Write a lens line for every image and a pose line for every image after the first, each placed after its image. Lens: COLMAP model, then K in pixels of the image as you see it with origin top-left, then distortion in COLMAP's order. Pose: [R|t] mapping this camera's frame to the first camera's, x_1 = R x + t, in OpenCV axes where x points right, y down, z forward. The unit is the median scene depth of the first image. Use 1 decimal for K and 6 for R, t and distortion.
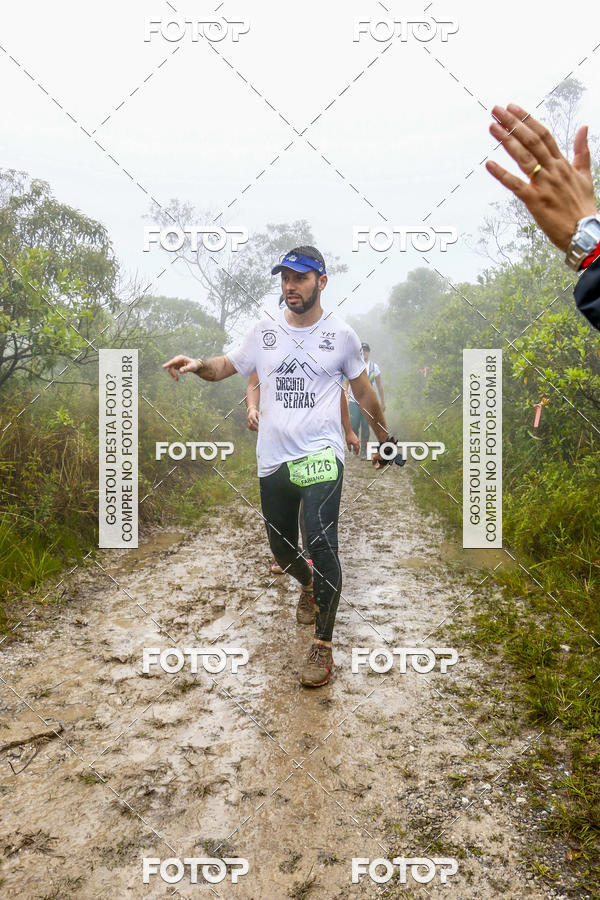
lens RADIAL K [[818.3, 0, 298.7], [0, 818.3, 452.7], [0, 0, 1]] dist [-0.149046, 0.187554]
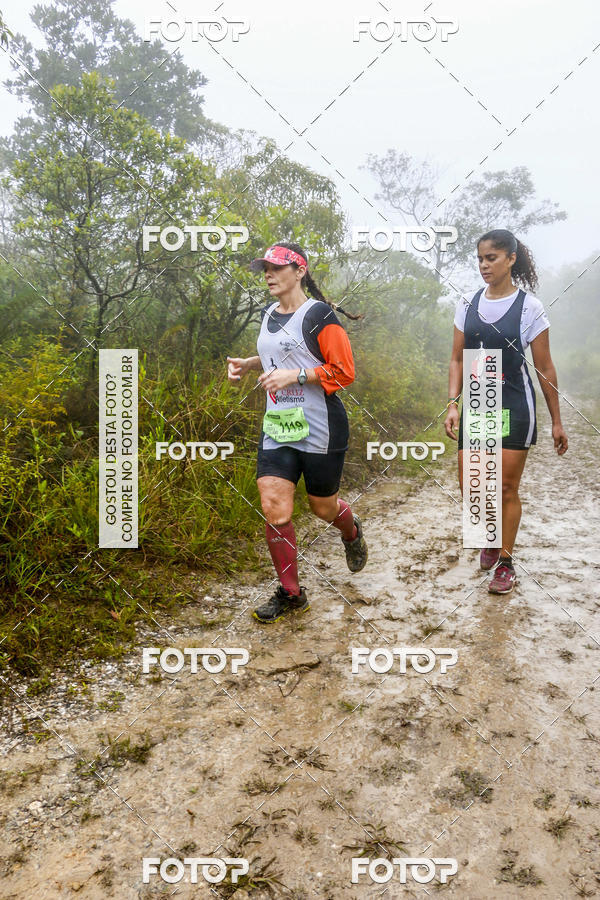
lens RADIAL K [[818.5, 0, 302.6], [0, 818.5, 451.7], [0, 0, 1]] dist [-0.153499, 0.194988]
pose [[0.970874, 0.034290, -0.237122, -0.052019], [-0.019905, 0.997828, 0.062796, -0.006504], [0.238761, -0.056247, 0.969448, -0.048861]]
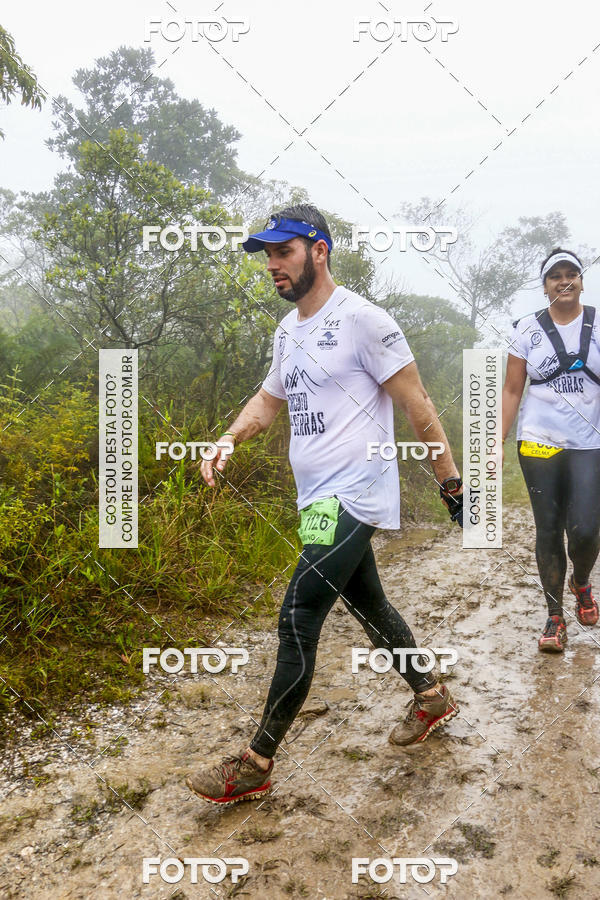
lens RADIAL K [[818.5, 0, 302.6], [0, 818.5, 451.7], [0, 0, 1]] dist [-0.153499, 0.194988]
pose [[0.956945, 0.016575, -0.289794, -0.015148], [-0.015541, 0.999862, 0.005871, -0.003370], [0.289852, -0.001114, 0.957071, -0.037647]]
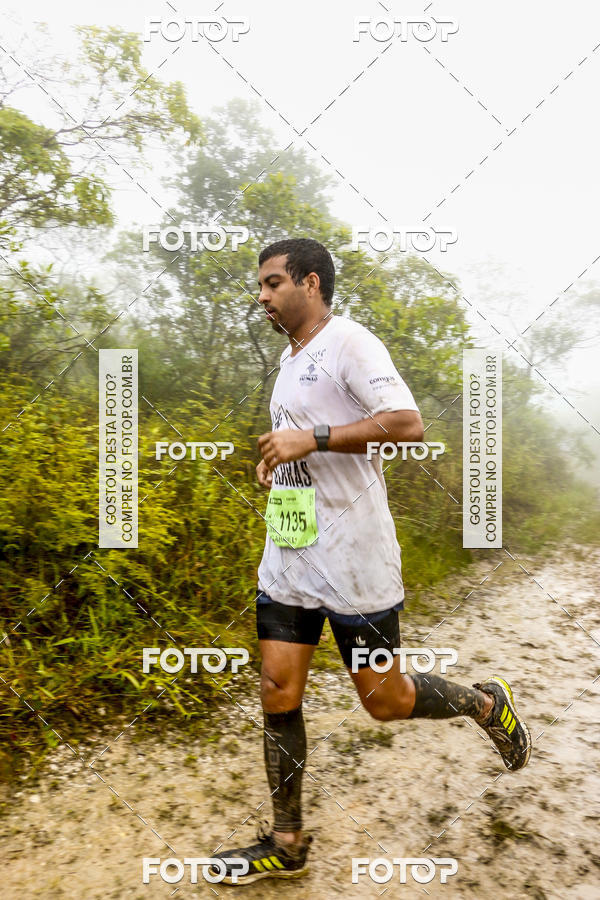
lens RADIAL K [[818.3, 0, 298.7], [0, 818.3, 452.7], [0, 0, 1]] dist [-0.149046, 0.187554]
pose [[0.947641, 0.069530, -0.311676, -0.194446], [-0.088034, 0.995069, -0.045681, 0.057066], [0.306963, 0.070727, 0.949090, -0.244802]]
